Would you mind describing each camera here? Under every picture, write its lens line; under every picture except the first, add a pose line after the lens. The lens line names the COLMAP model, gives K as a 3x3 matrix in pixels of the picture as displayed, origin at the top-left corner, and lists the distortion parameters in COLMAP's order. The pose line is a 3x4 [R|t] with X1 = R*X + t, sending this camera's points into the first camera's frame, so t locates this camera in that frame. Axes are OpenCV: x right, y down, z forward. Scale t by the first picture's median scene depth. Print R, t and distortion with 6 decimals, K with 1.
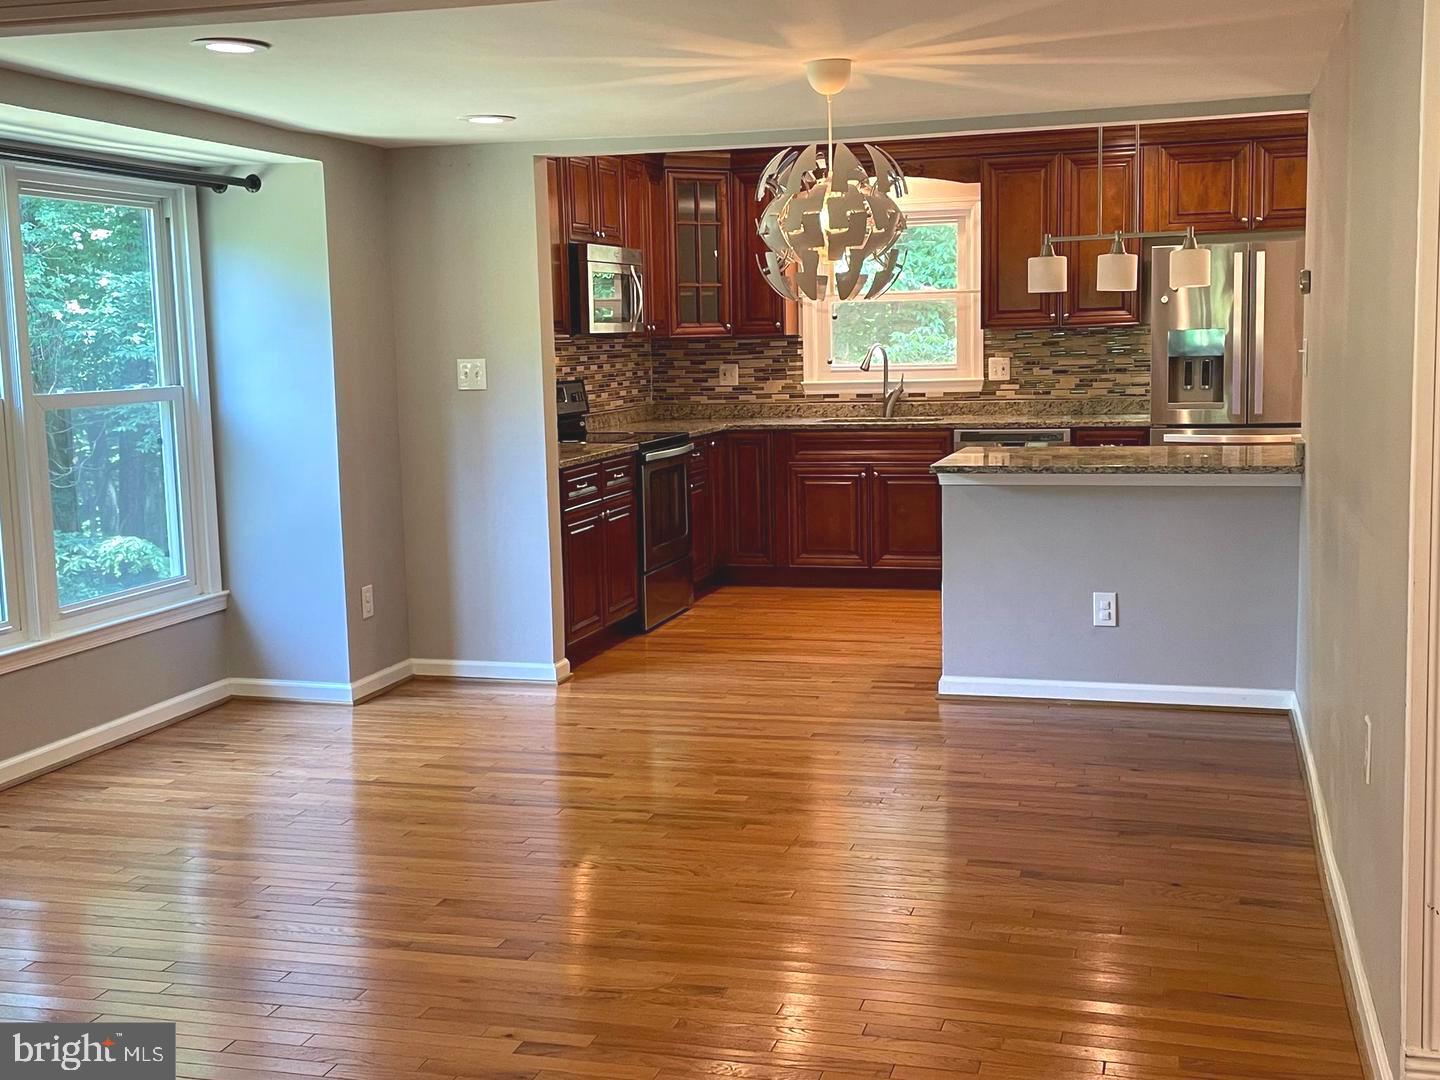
lens RADIAL K [[1647.6, 0, 714.2], [0, 1647.6, 536.0], [0, 0, 1]] dist [0.102914, 0.000000]
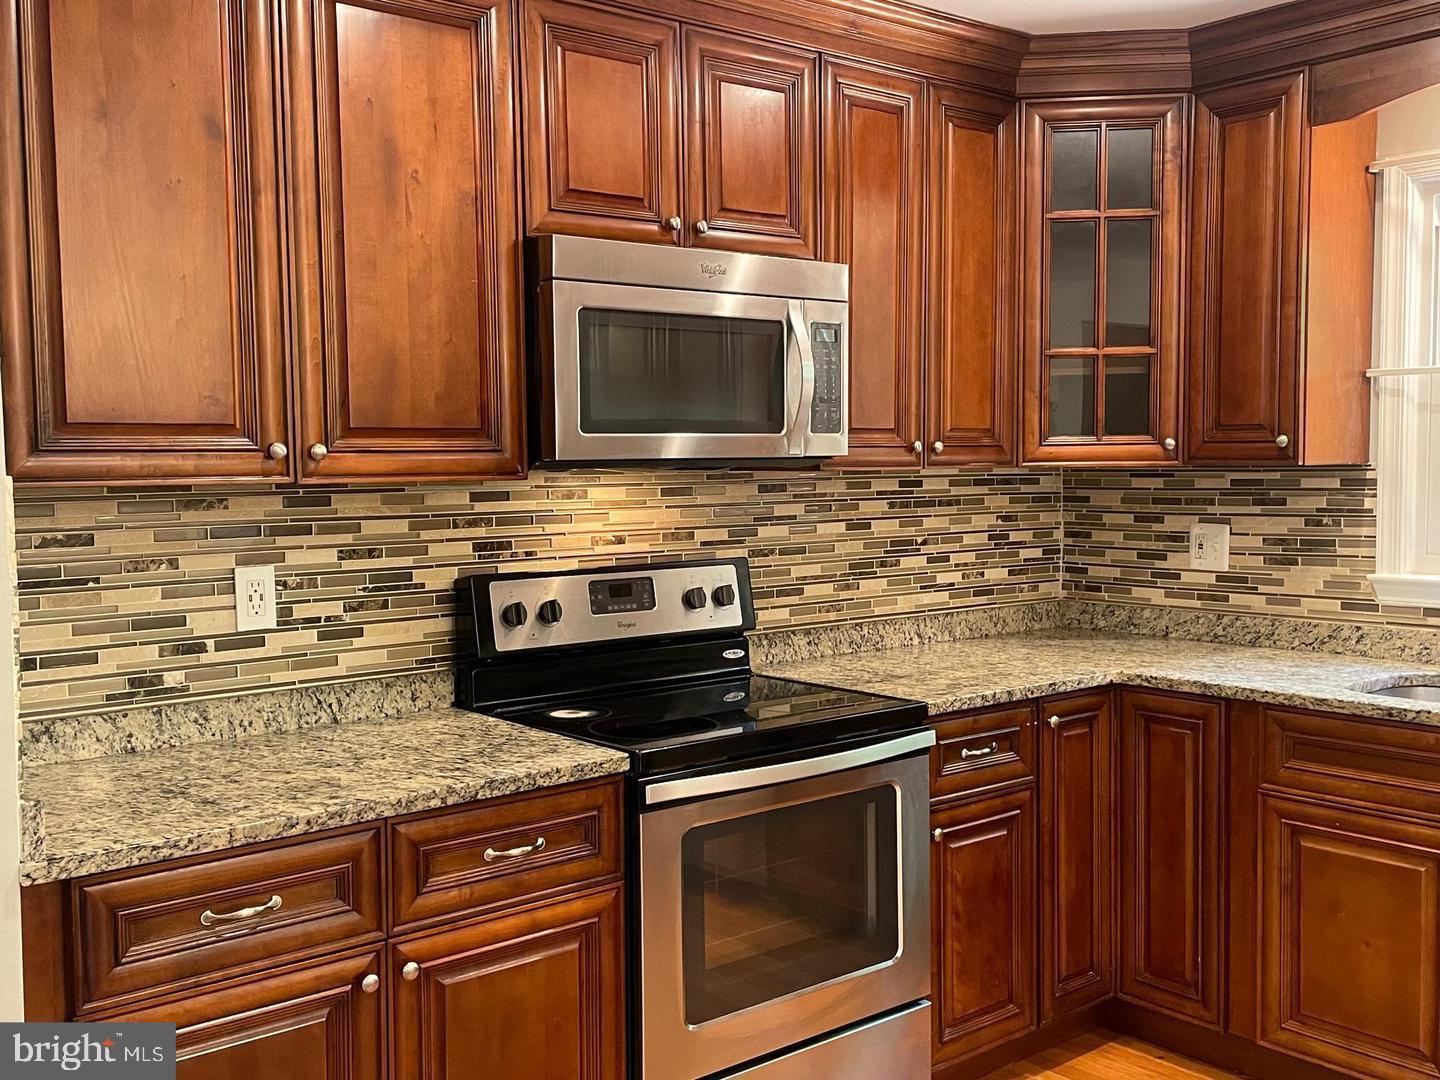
lens RADIAL K [[1444.6, 0, 718.9], [0, 1444.6, 543.2], [0, 0, 1]] dist [0.065260, 0.000000]
pose [[0.830114, 0.047689, -0.555550, 0.126798], [-0.076625, 0.996640, -0.028941, -0.080340], [0.552303, 0.066593, 0.830979, 0.614751]]
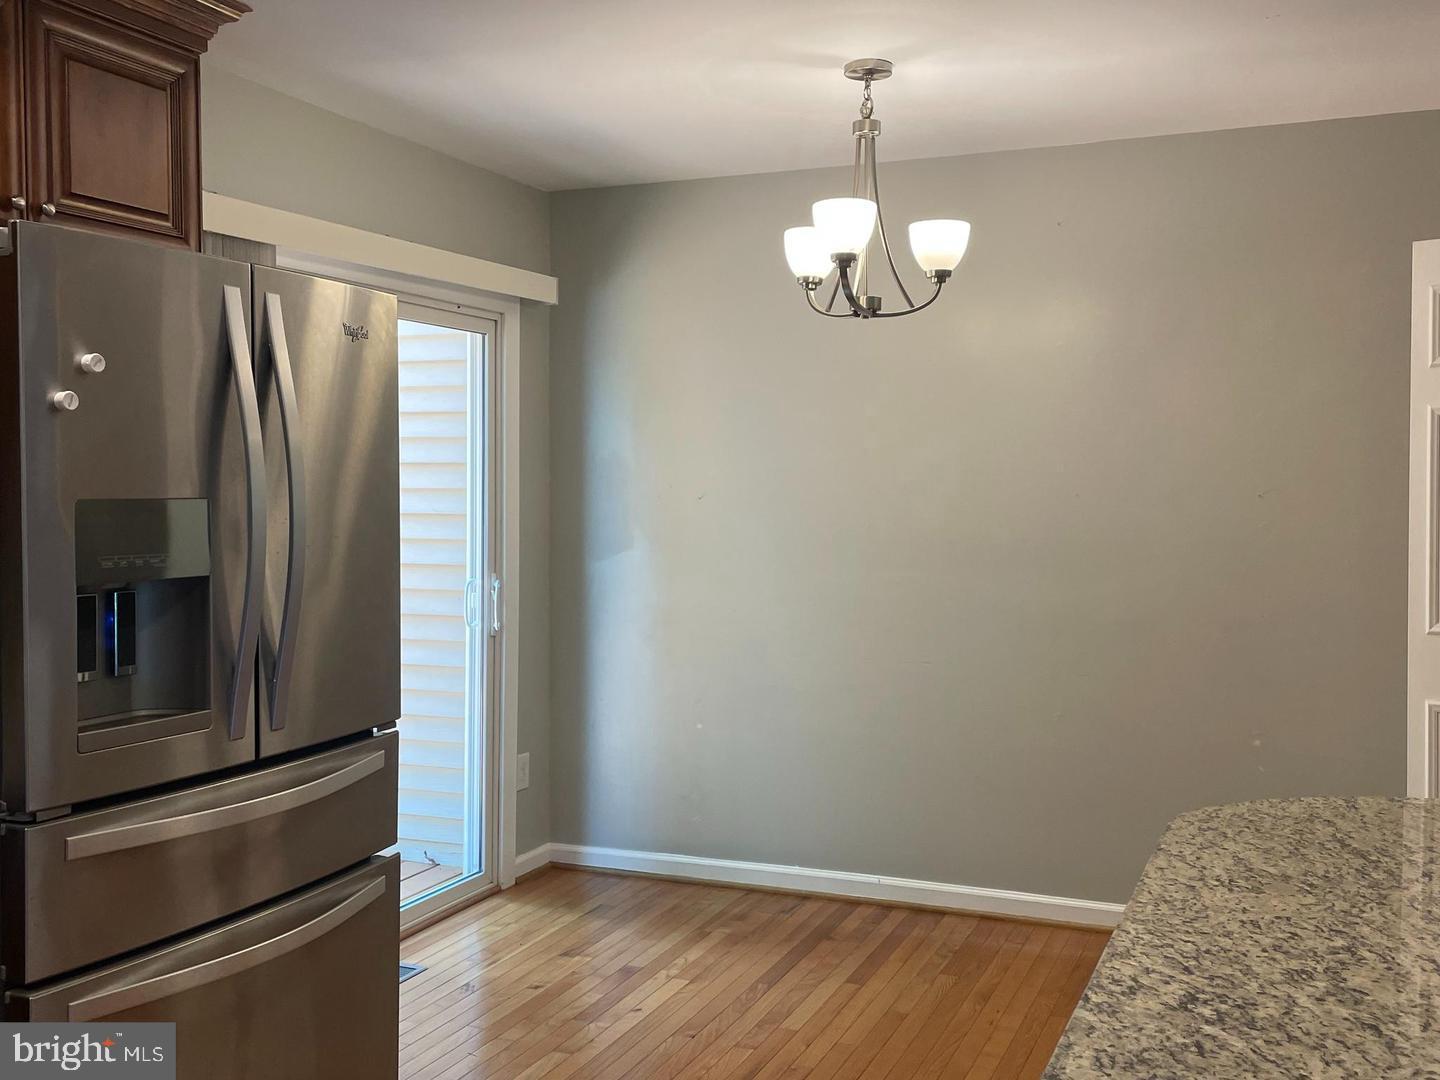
lens RADIAL K [[1444.6, 0, 729.2], [0, 1444.6, 538.2], [0, 0, 1]] dist [0.065260, 0.000000]
pose [[0.104508, -0.014789, 0.994414, 0.013746], [0.116738, 0.993160, 0.002501, -0.091296], [-0.987649, 0.115825, 0.105520, 0.753877]]
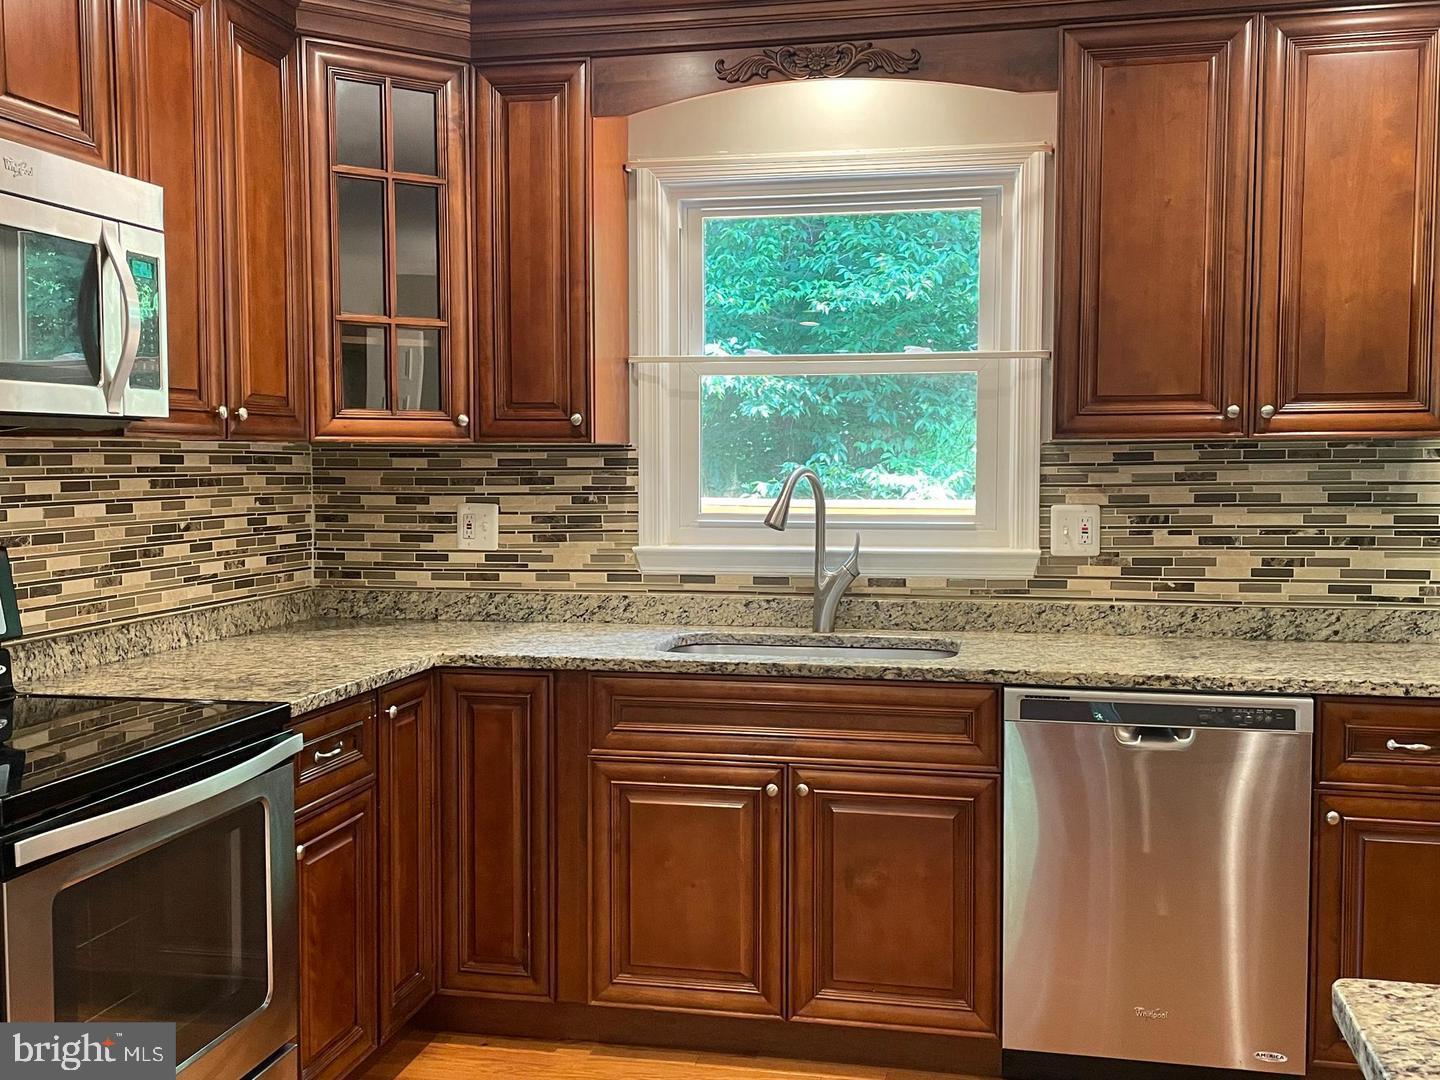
lens RADIAL K [[1444.6, 0, 726.1], [0, 1444.6, 548.0], [0, 0, 1]] dist [0.065260, 0.000000]
pose [[0.996641, 0.017073, 0.080095, 0.047920], [-0.012222, 0.998083, -0.060667, -0.071540], [-0.080978, 0.059484, 0.994939, 0.621085]]
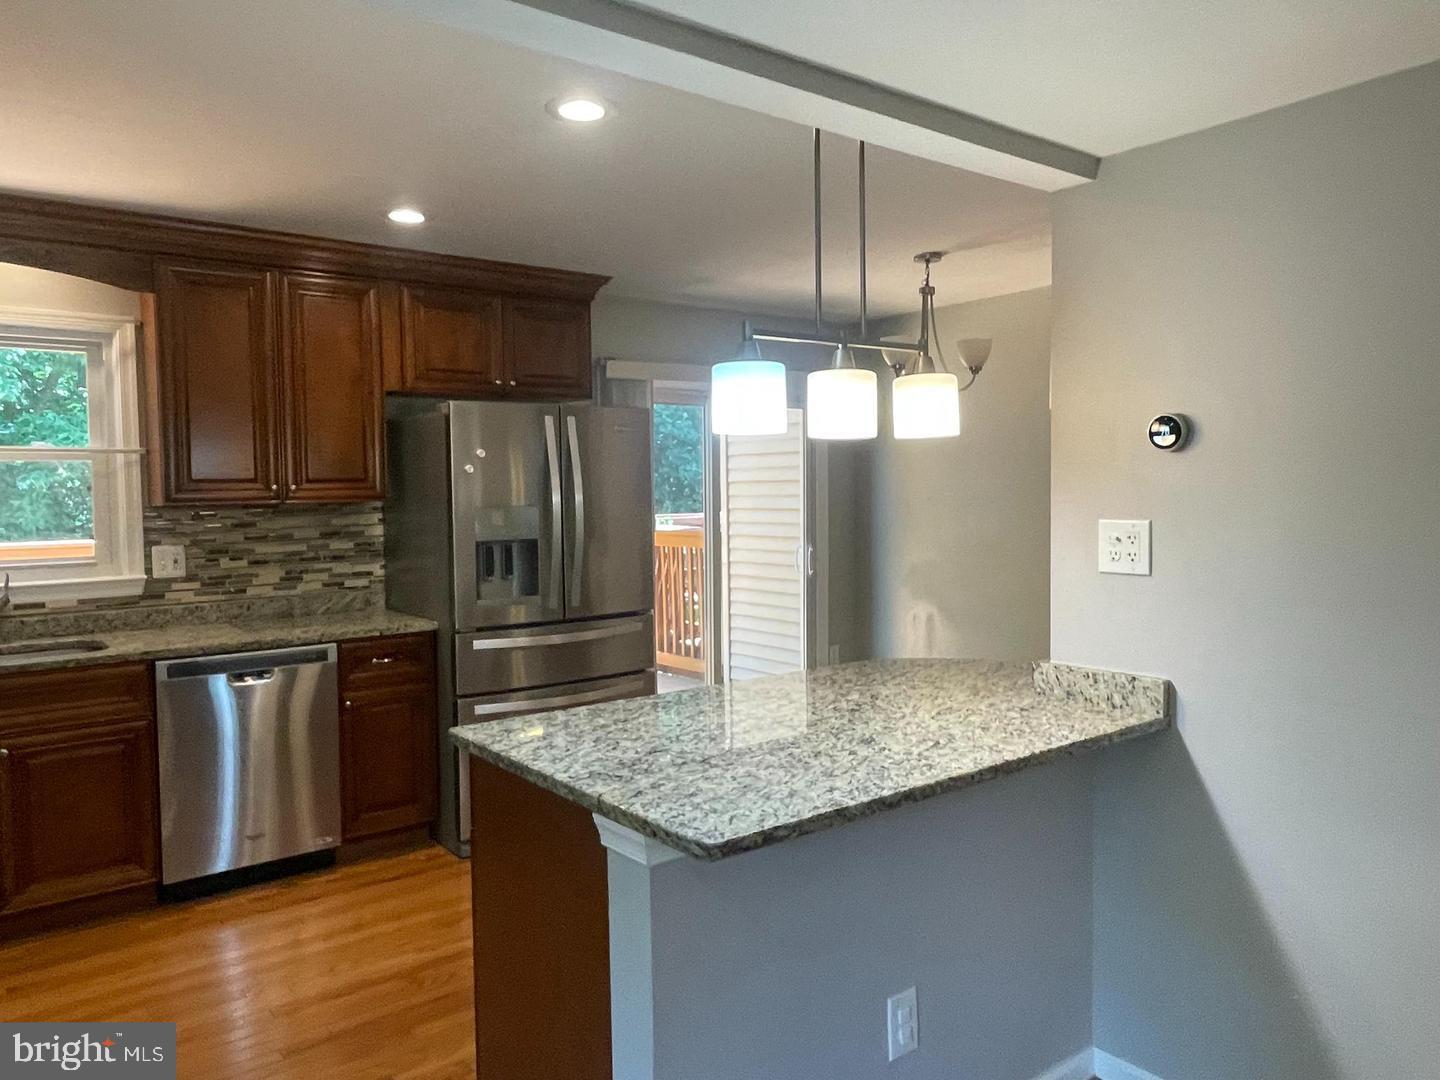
lens RADIAL K [[1014.2, 0, 717.2], [0, 1014.2, 530.4], [0, 0, 1]] dist [-0.002477, -0.004448]
pose [[0.587479, -0.020036, 0.808991, -0.039854], [0.101981, 0.993556, -0.049451, -0.068971], [-0.802788, 0.111554, 0.585737, 0.557691]]
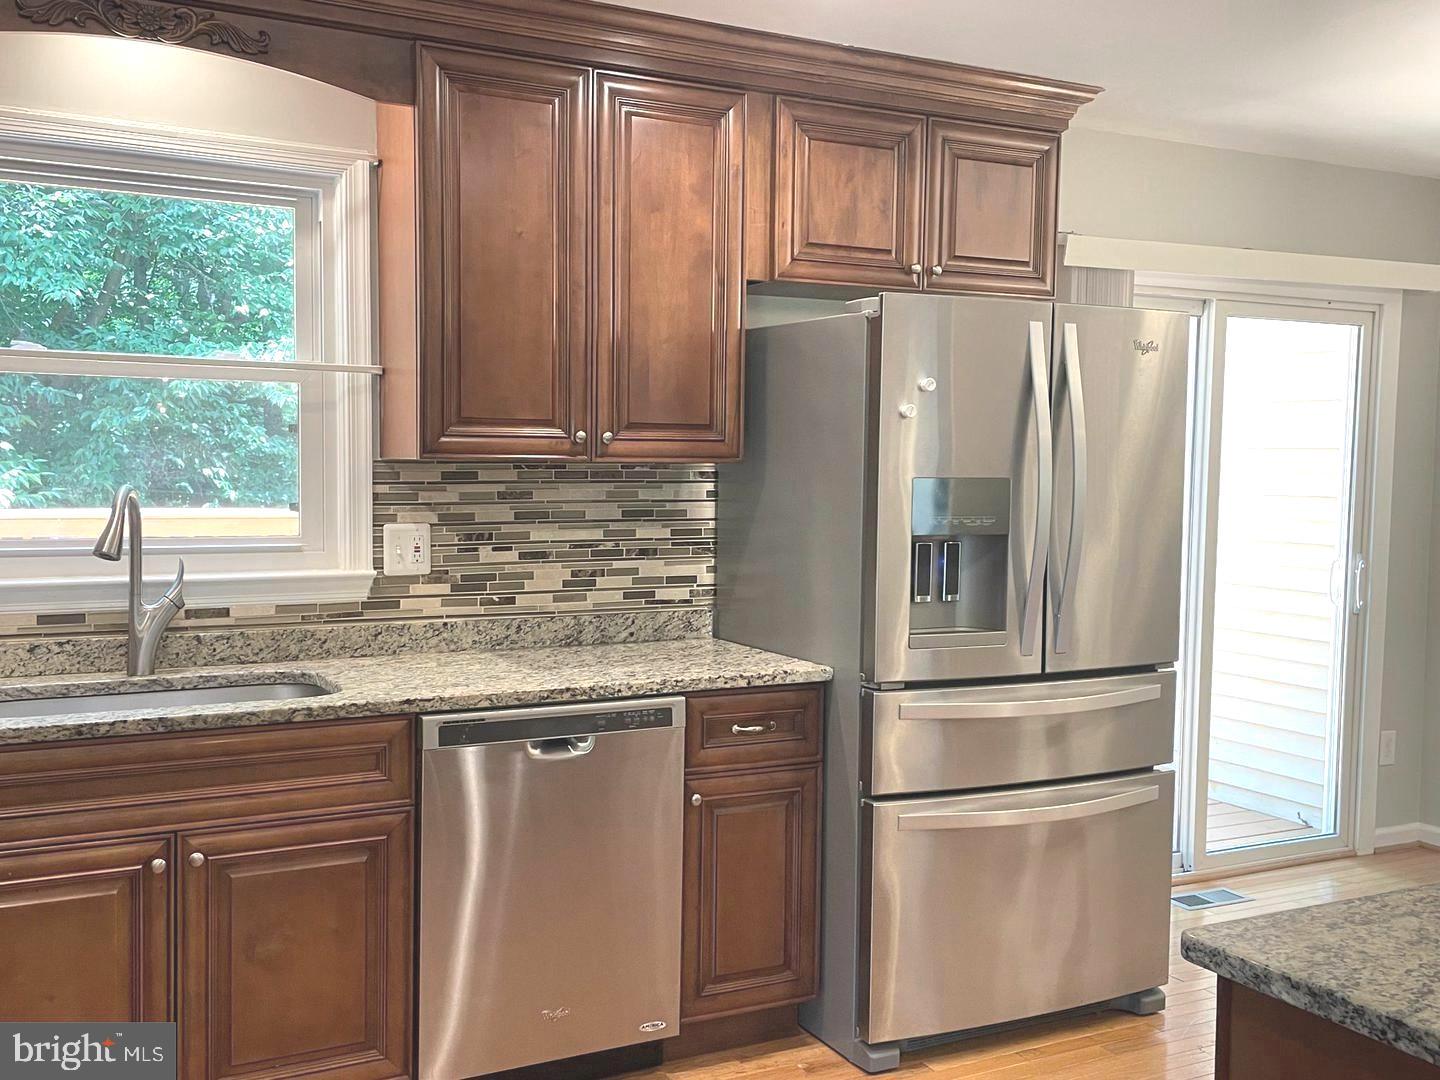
lens RADIAL K [[1444.6, 0, 710.8], [0, 1444.6, 545.4], [0, 0, 1]] dist [0.065260, 0.000000]
pose [[0.714670, -0.010966, 0.699375, -0.039267], [0.058370, 0.997324, -0.044009, -0.080404], [-0.697022, 0.072275, 0.713398, 0.669420]]
